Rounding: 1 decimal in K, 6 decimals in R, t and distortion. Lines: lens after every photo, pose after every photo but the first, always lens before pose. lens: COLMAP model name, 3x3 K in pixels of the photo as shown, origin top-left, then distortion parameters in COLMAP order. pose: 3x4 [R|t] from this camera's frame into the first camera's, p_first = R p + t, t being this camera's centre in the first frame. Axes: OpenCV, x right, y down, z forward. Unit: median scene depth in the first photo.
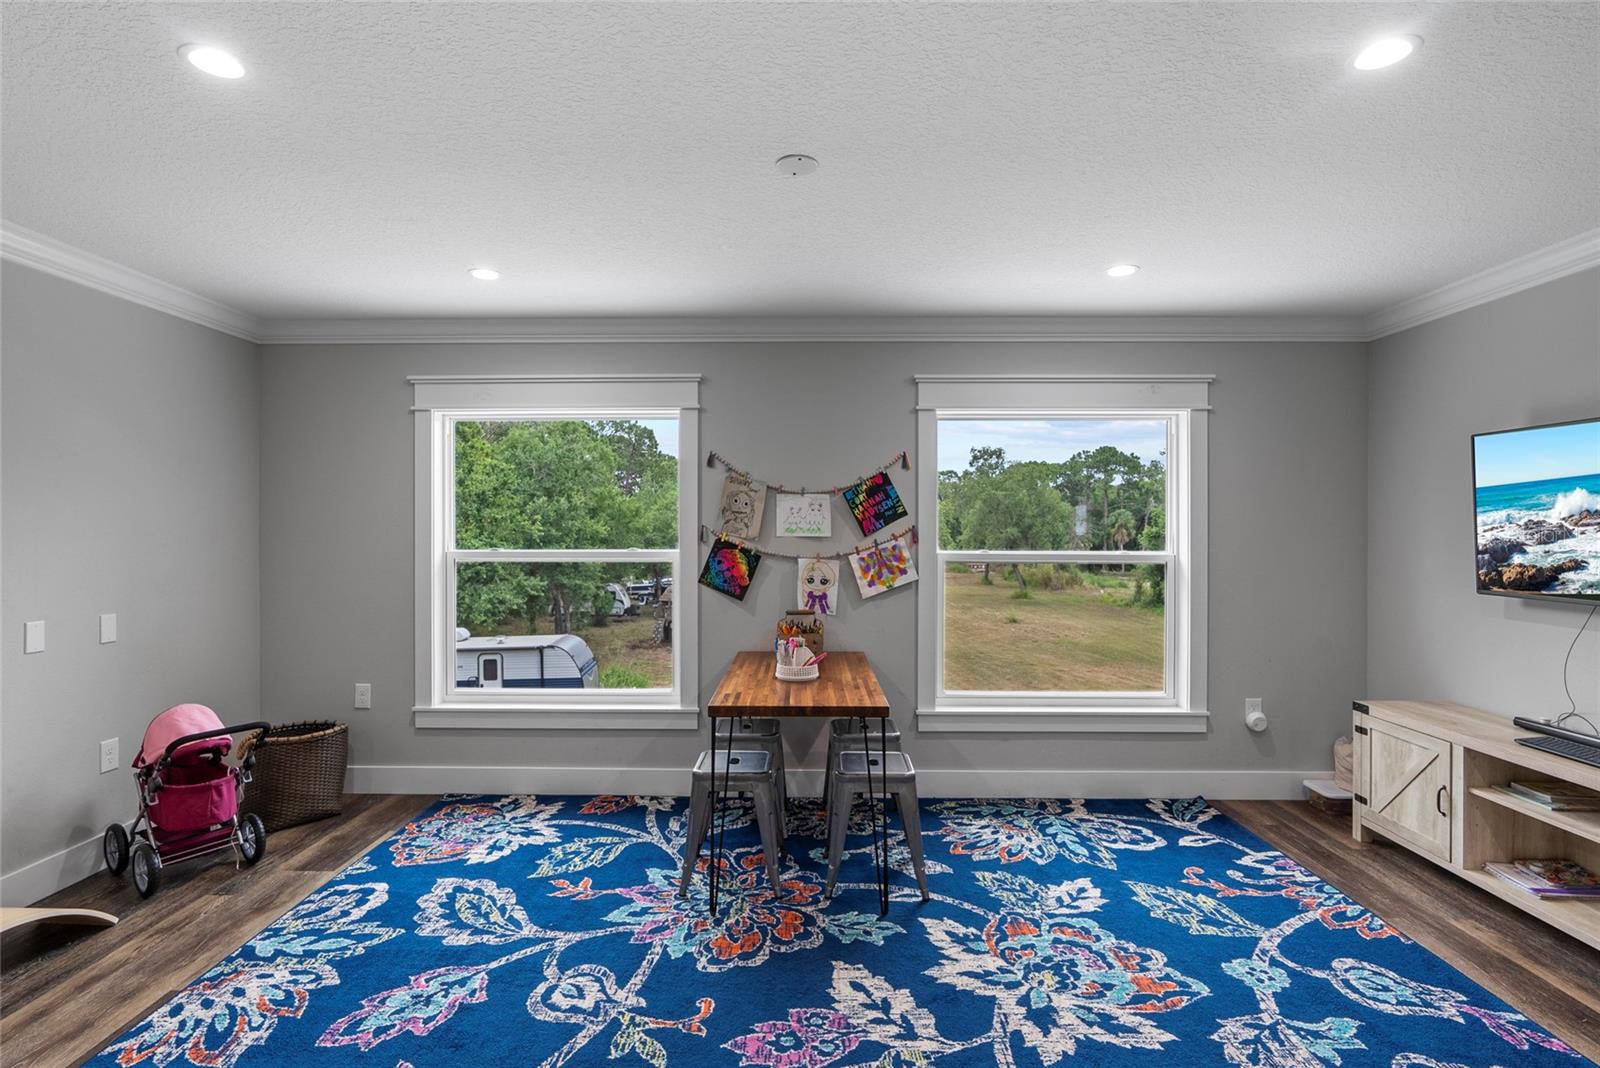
lens RADIAL K [[765.8, 0, 801.0], [0, 765.8, 543.1], [0, 0, 1]] dist [-0.006834, 0.001945]
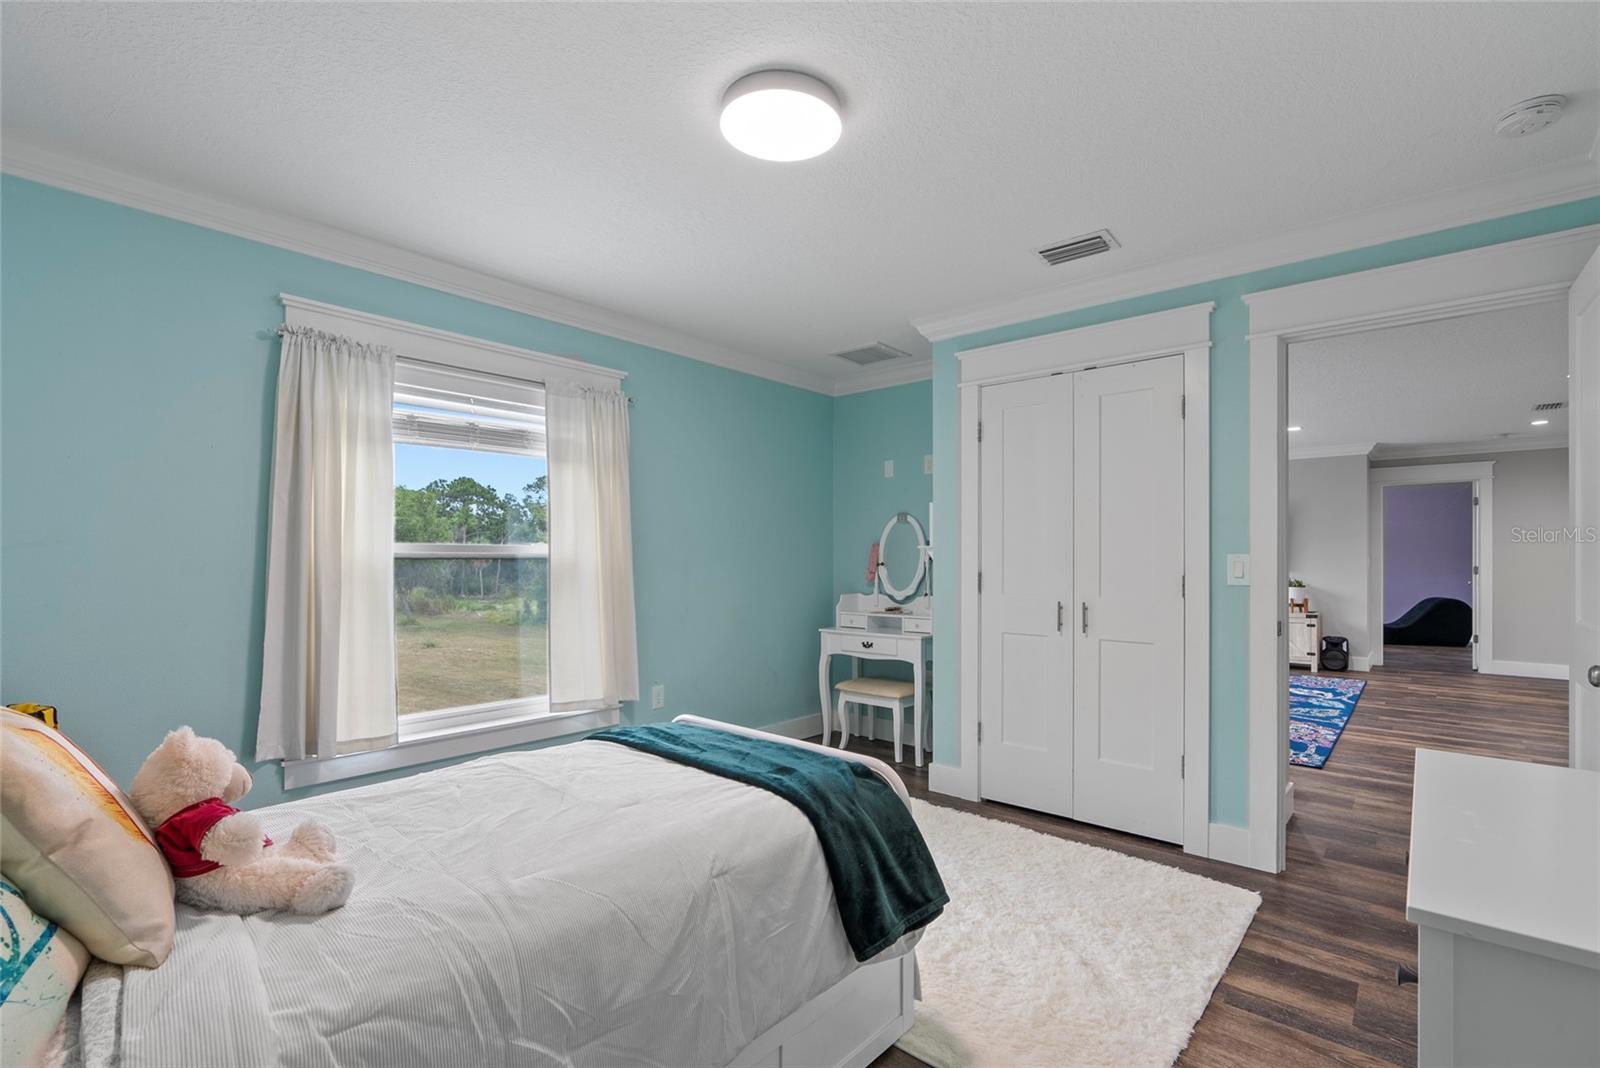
lens RADIAL K [[730.6, 0, 785.4], [0, 730.6, 569.0], [0, 0, 1]] dist [-0.000184, 0.001626]
pose [[0.641388, -0.010037, 0.767151, -2.159947], [0.011559, 0.999927, 0.003418, 0.045467], [-0.767129, 0.006675, 0.641458, 0.297741]]
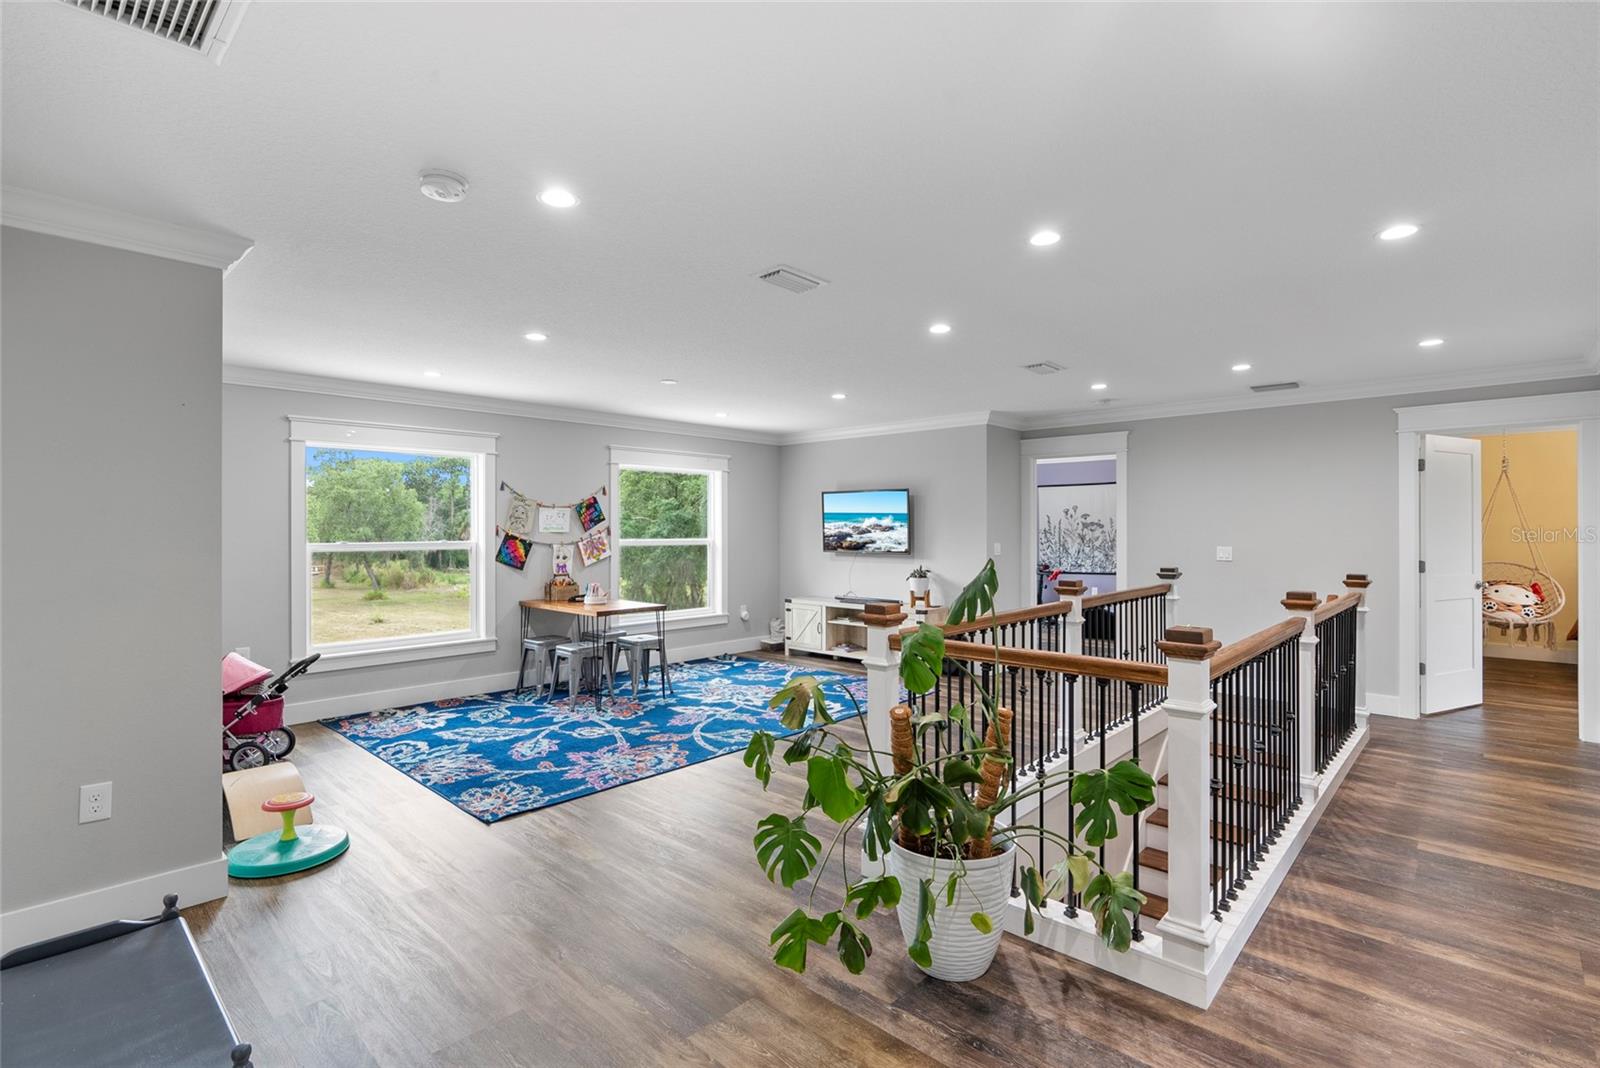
lens RADIAL K [[765.8, 0, 787.5], [0, 765.8, 533.6], [0, 0, 1]] dist [-0.006834, 0.001945]
pose [[0.678120, -0.005291, 0.734932, -1.076147], [0.013413, 0.999897, -0.005178, 0.012778], [-0.734829, 0.013368, 0.678121, -0.669672]]
